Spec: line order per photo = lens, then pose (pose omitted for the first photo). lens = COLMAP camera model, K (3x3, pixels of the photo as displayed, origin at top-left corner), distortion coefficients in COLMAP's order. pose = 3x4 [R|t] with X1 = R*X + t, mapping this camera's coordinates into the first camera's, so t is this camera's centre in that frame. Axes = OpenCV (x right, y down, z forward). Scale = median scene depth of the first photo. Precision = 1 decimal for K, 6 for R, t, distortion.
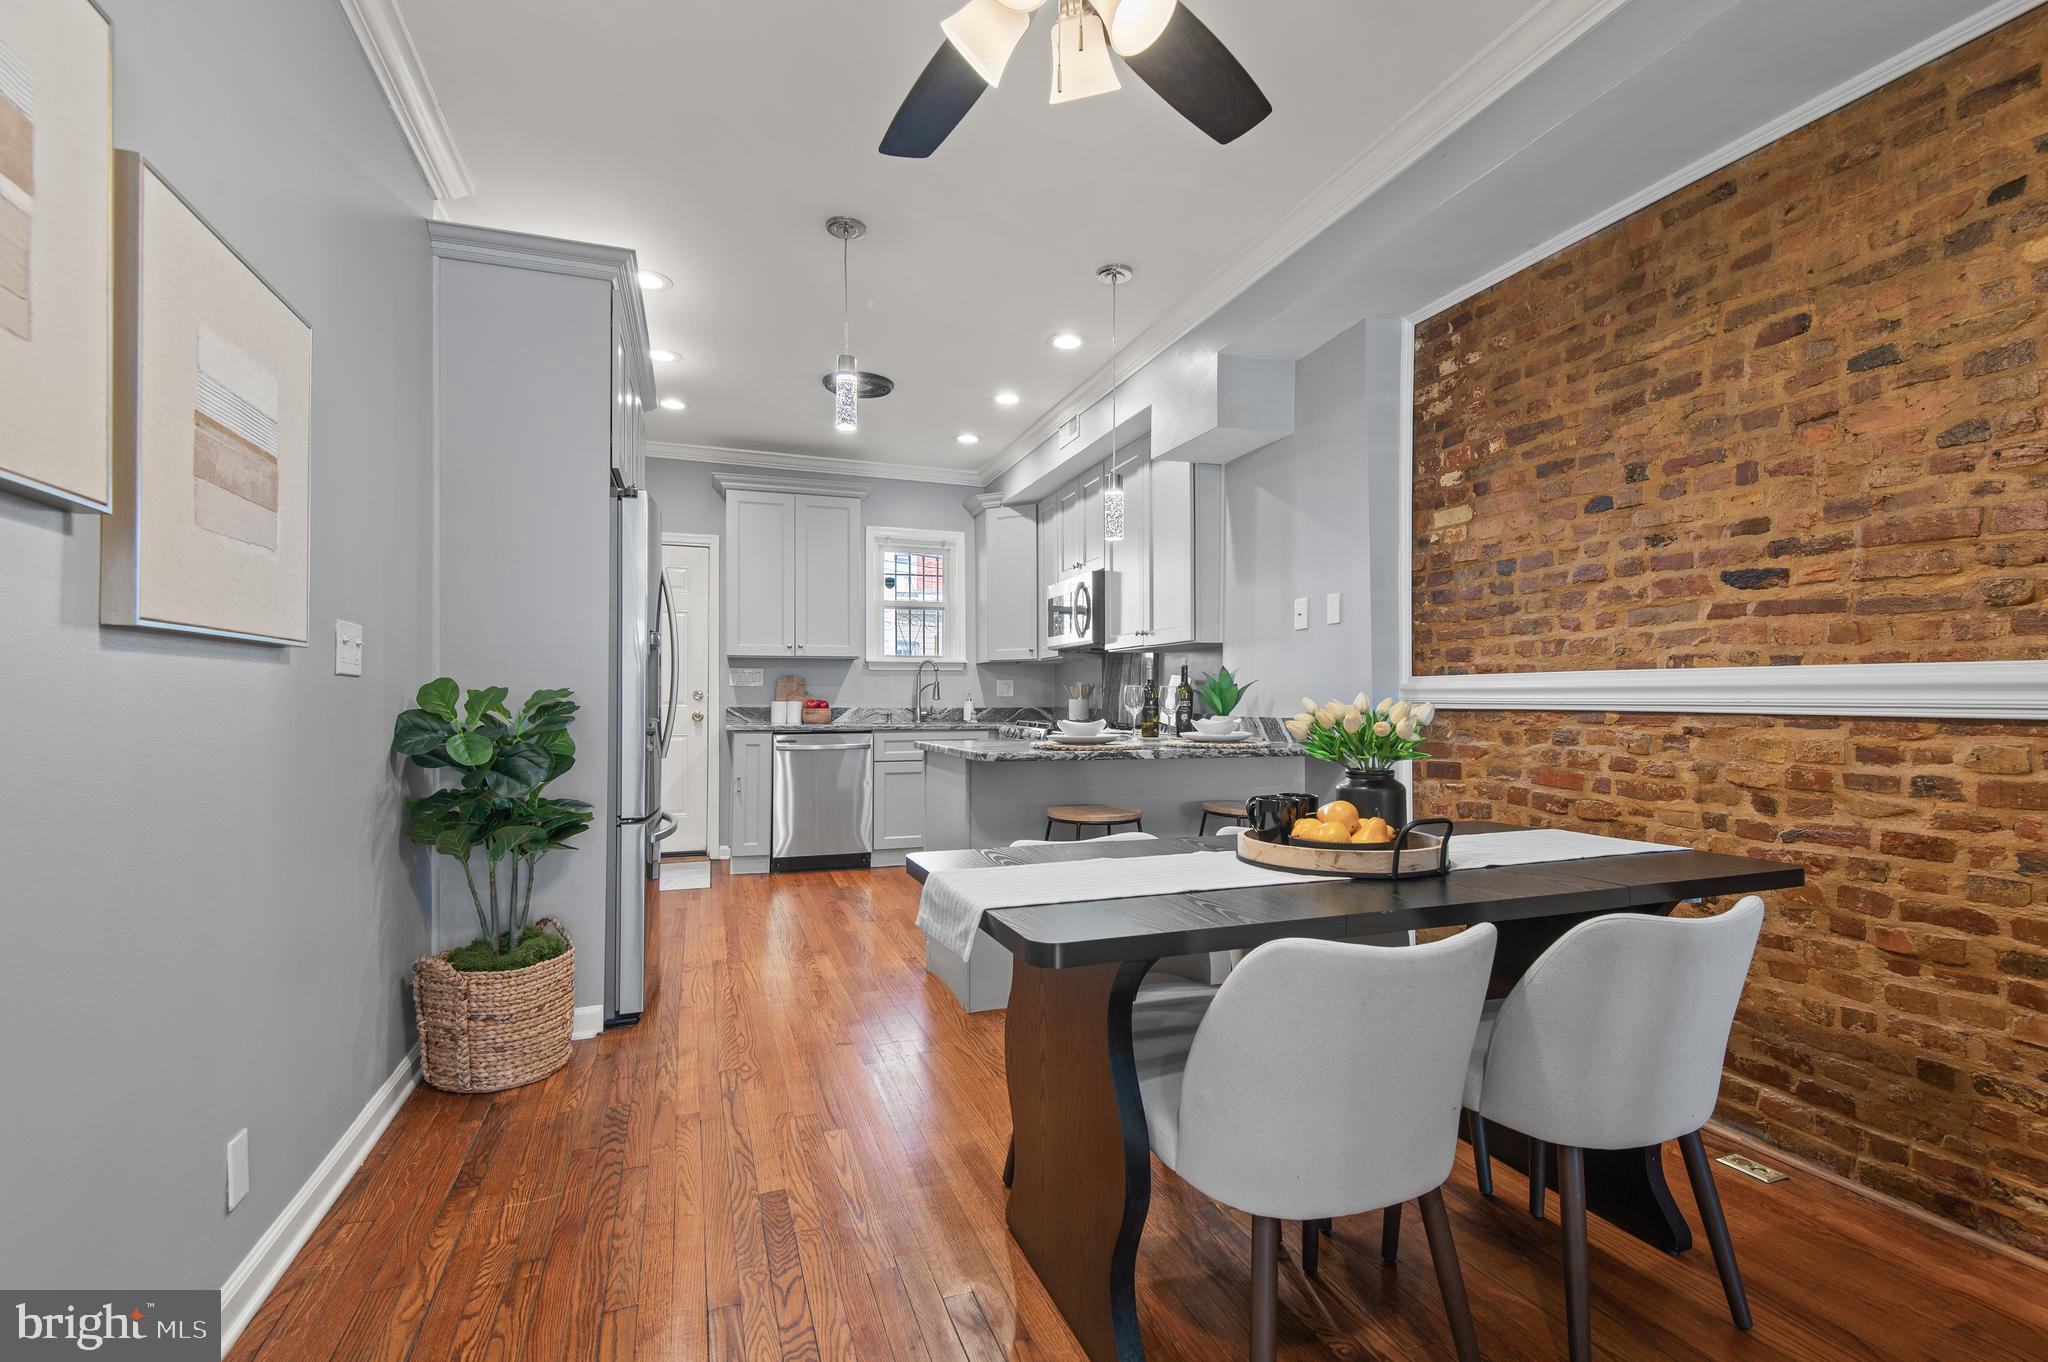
lens RADIAL K [[934.4, 0, 1029.6], [0, 934.4, 691.0], [0, 0, 1]] dist [0.012958, -0.002172]
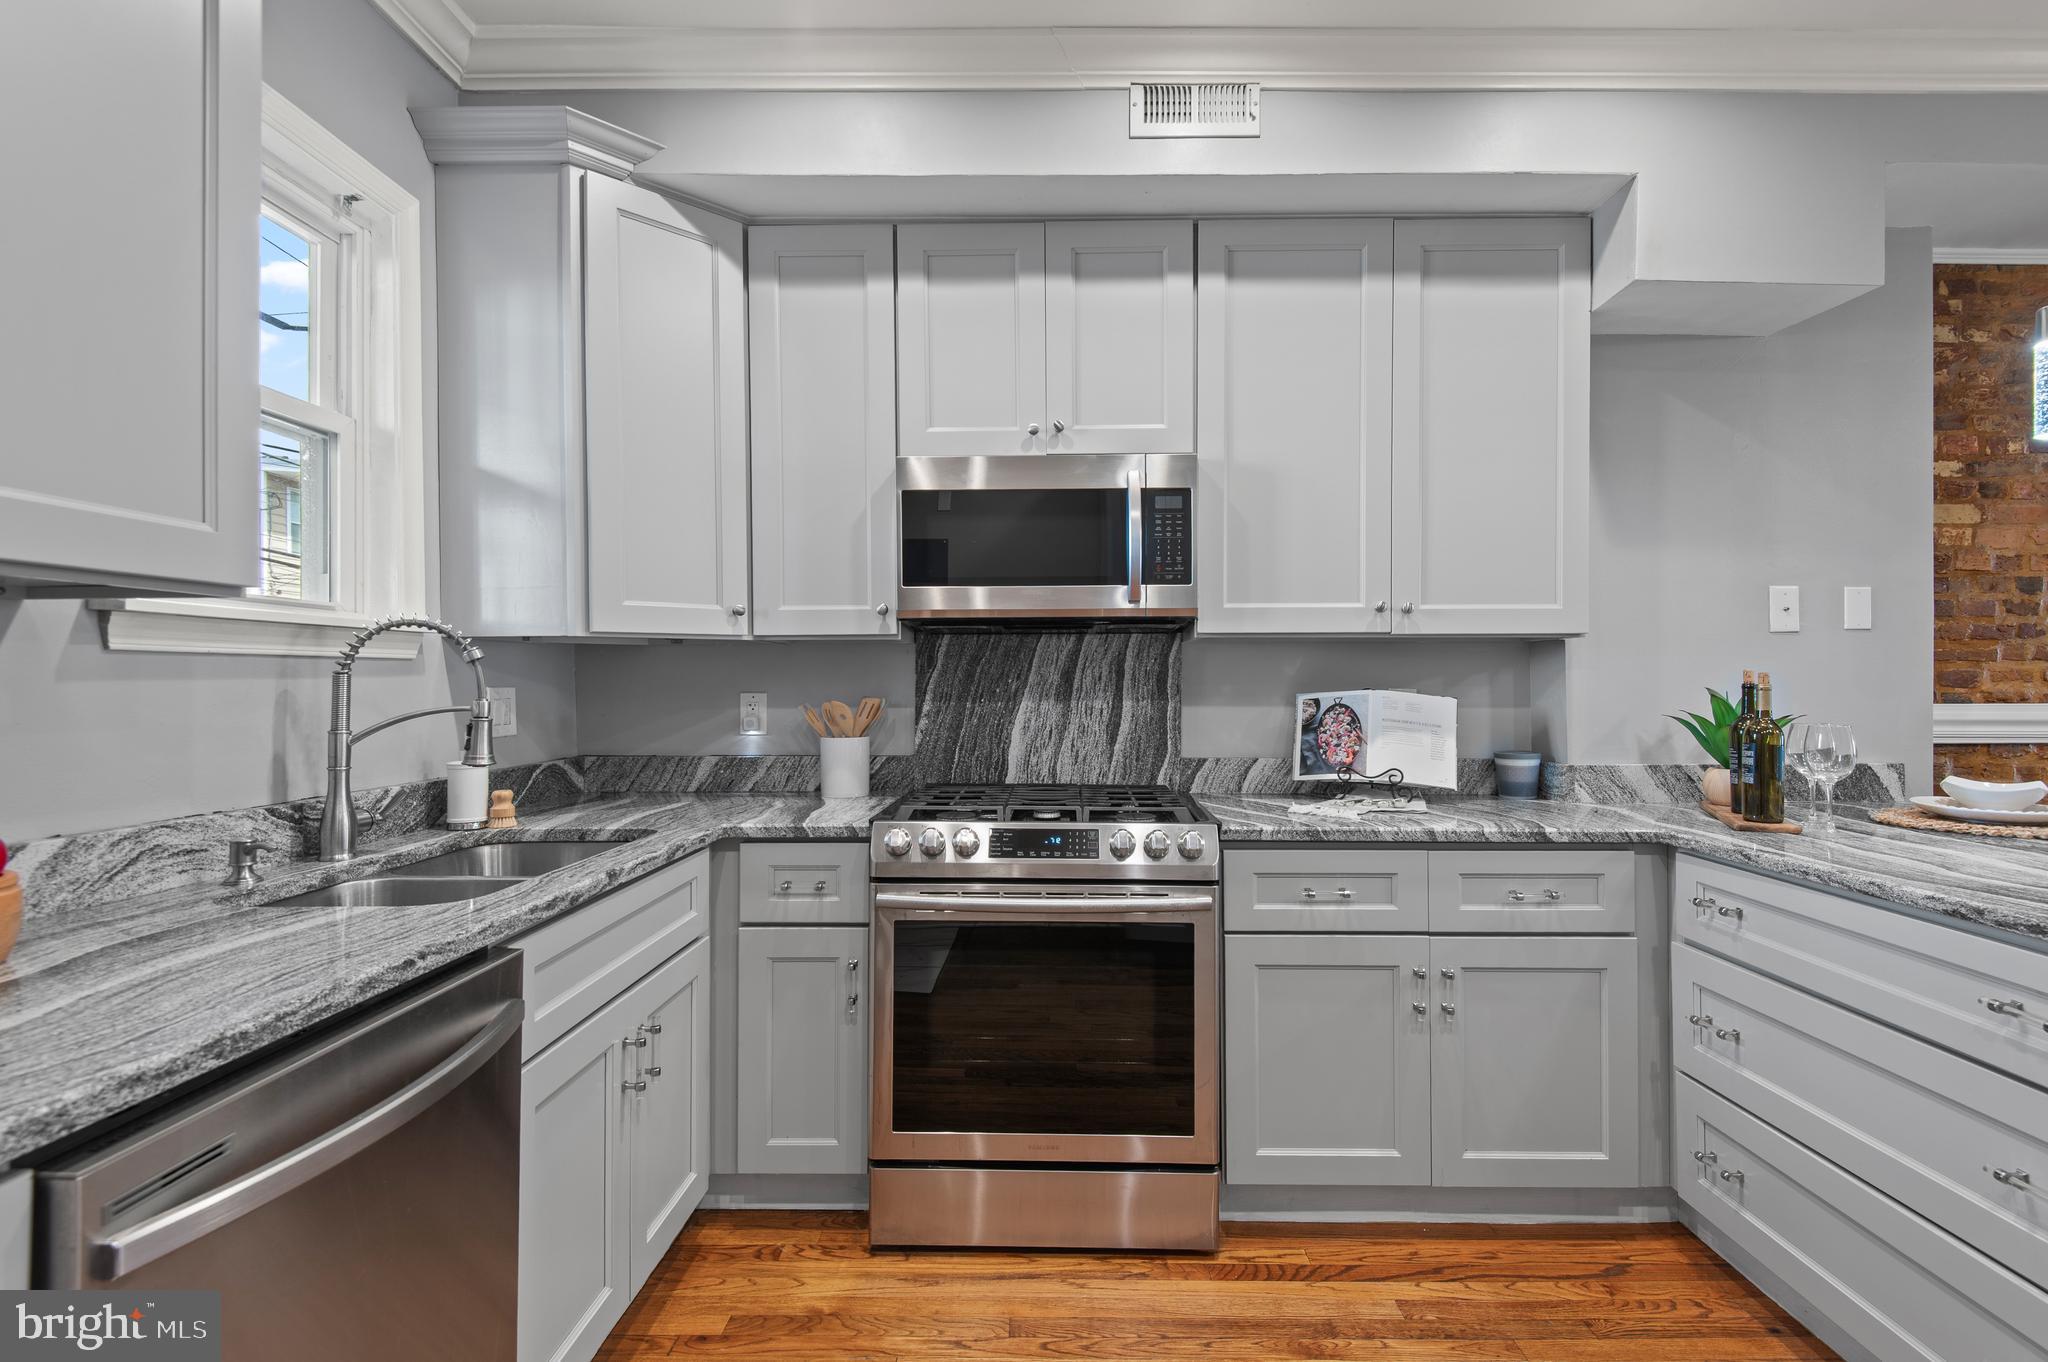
lens RADIAL K [[934.4, 0, 1037.5], [0, 934.4, 676.9], [0, 0, 1]] dist [0.012958, -0.002172]
pose [[0.325272, 0.002210, 0.945618, -0.598546], [-0.006773, 0.999977, -0.000007, -0.033668], [-0.945596, -0.006403, 0.325279, 1.454071]]
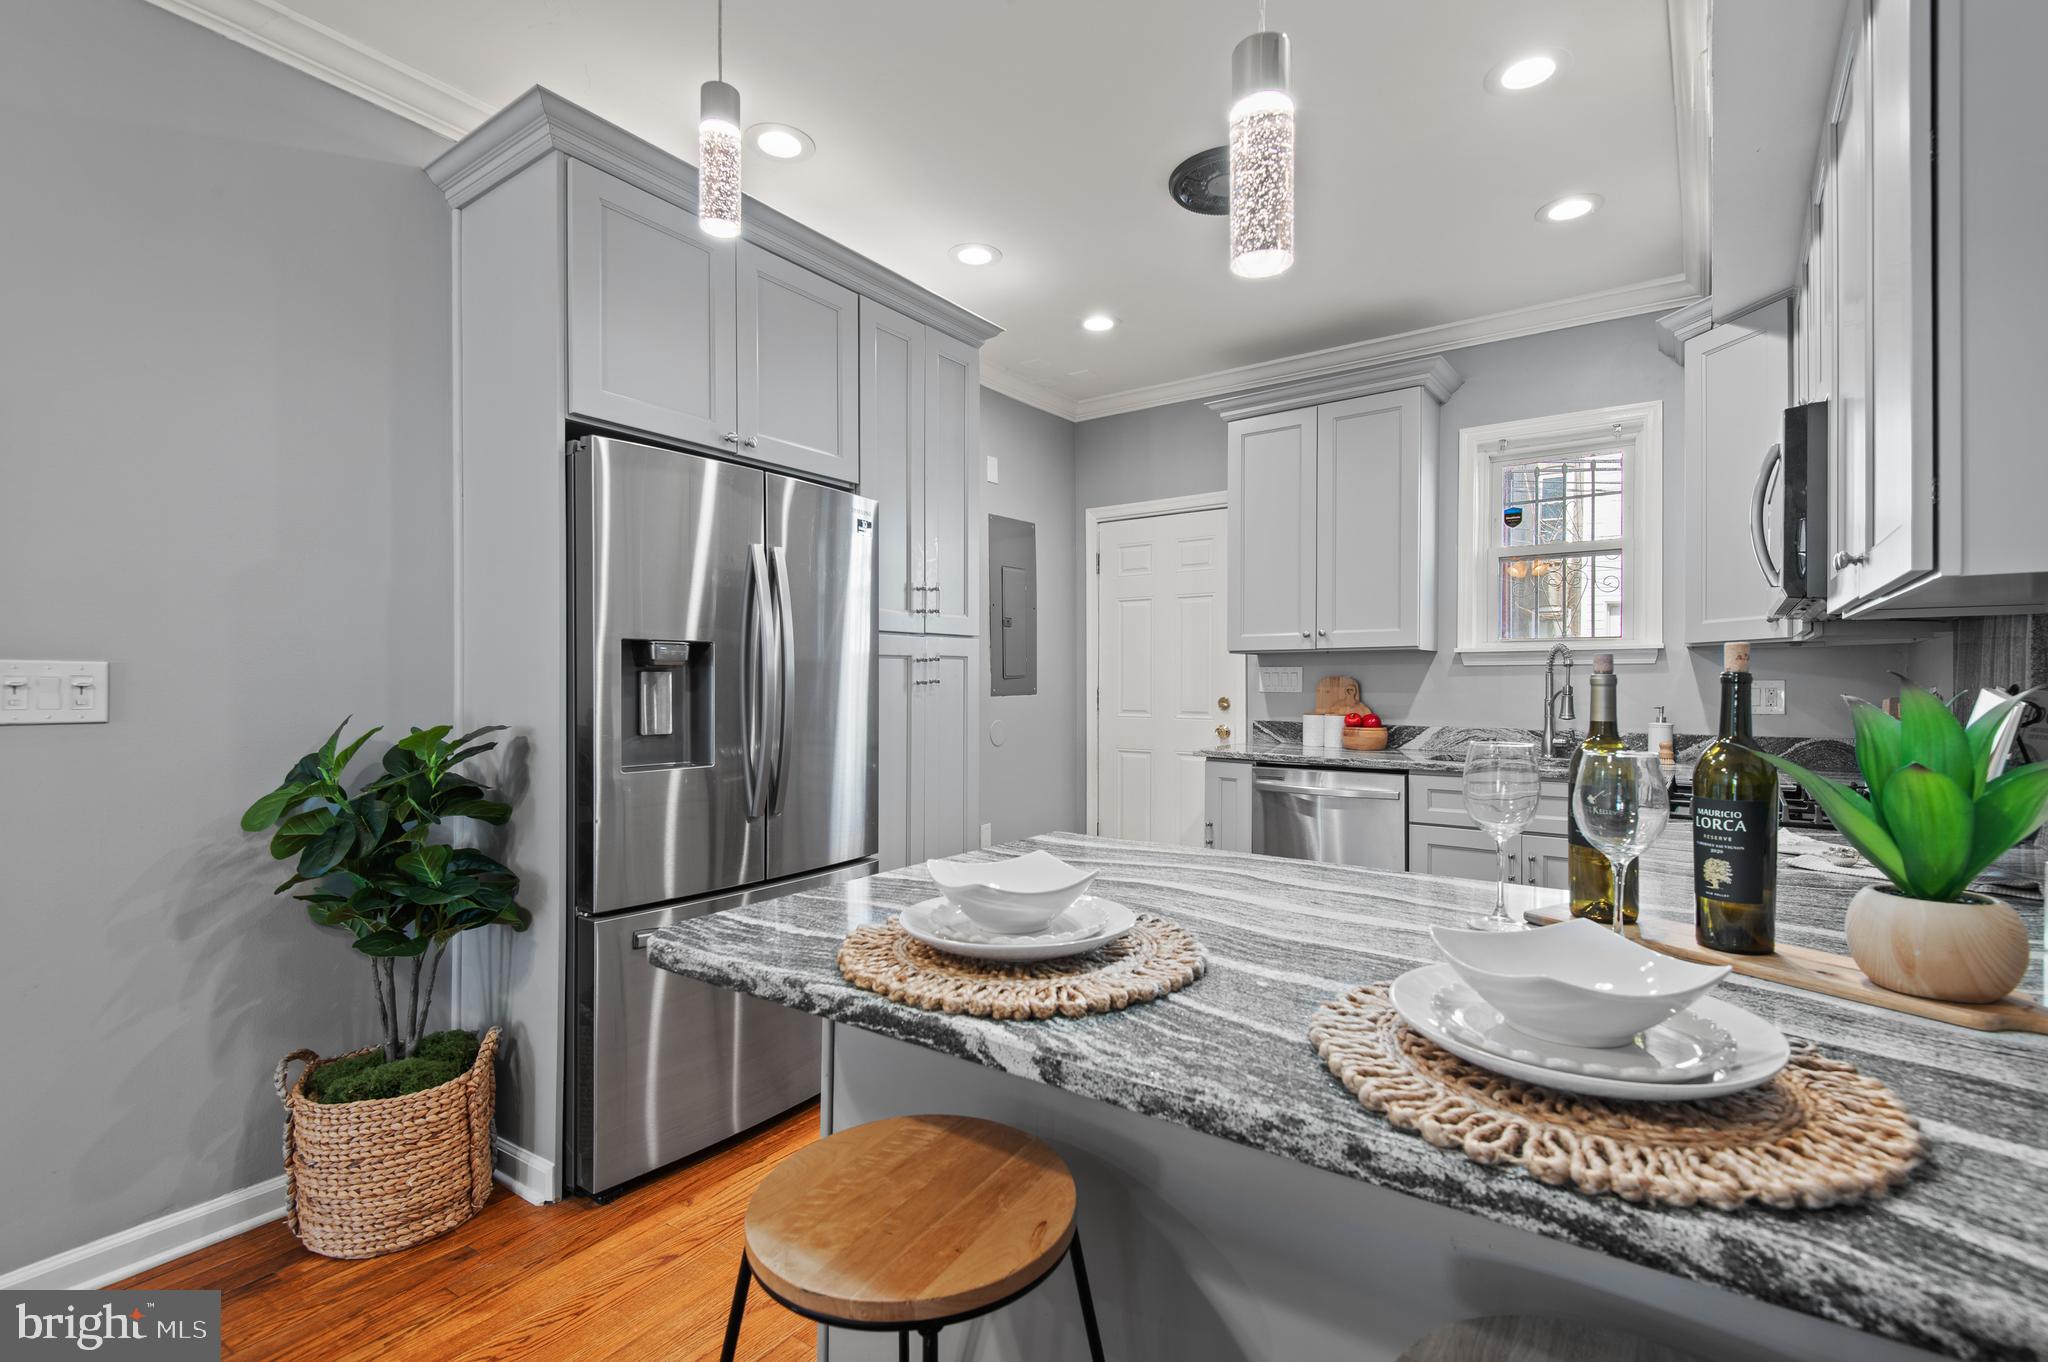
lens RADIAL K [[934.4, 0, 1015.9], [0, 934.4, 679.0], [0, 0, 1]] dist [0.012958, -0.002172]
pose [[0.573385, -0.004672, -0.819273, 0.318527], [0.010263, 0.999946, 0.001480, -0.034418], [0.819222, -0.009257, 0.573402, 0.808647]]
